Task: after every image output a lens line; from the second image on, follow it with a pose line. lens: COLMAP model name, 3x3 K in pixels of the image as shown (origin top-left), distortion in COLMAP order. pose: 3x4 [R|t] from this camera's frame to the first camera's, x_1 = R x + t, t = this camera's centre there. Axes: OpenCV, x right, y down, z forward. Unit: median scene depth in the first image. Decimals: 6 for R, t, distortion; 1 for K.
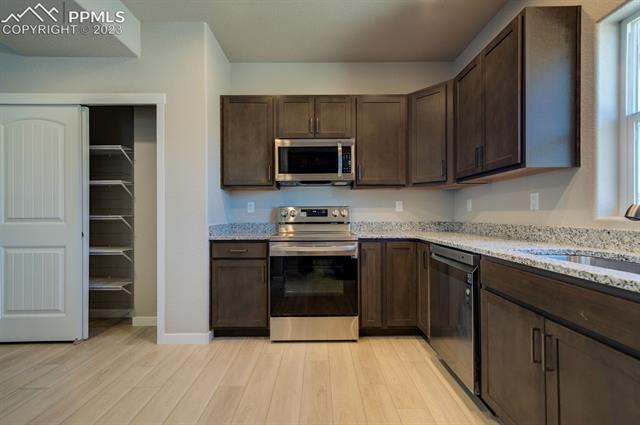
lens RADIAL K [[283.5, 0, 320.0], [0, 283.5, 212.5], [0, 0, 1]] dist [-0.001534, -0.000150]
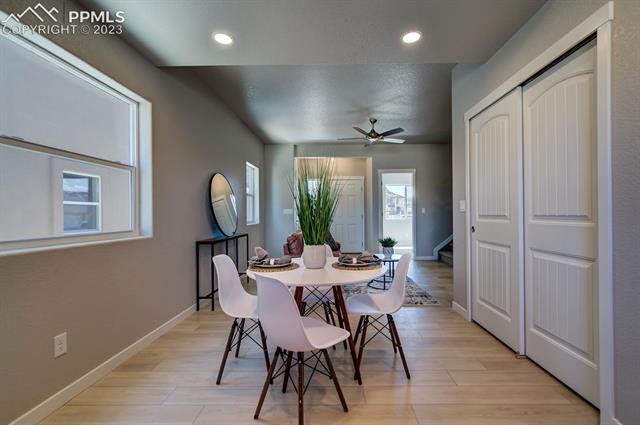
lens RADIAL K [[283.5, 0, 320.0], [0, 283.5, 212.5], [0, 0, 1]] dist [-0.001534, -0.000150]
pose [[-0.018821, 0.005520, -0.999808, 0.036652], [0.004194, 0.999976, 0.005442, 0.001562], [0.999814, -0.004091, -0.018843, 0.398375]]
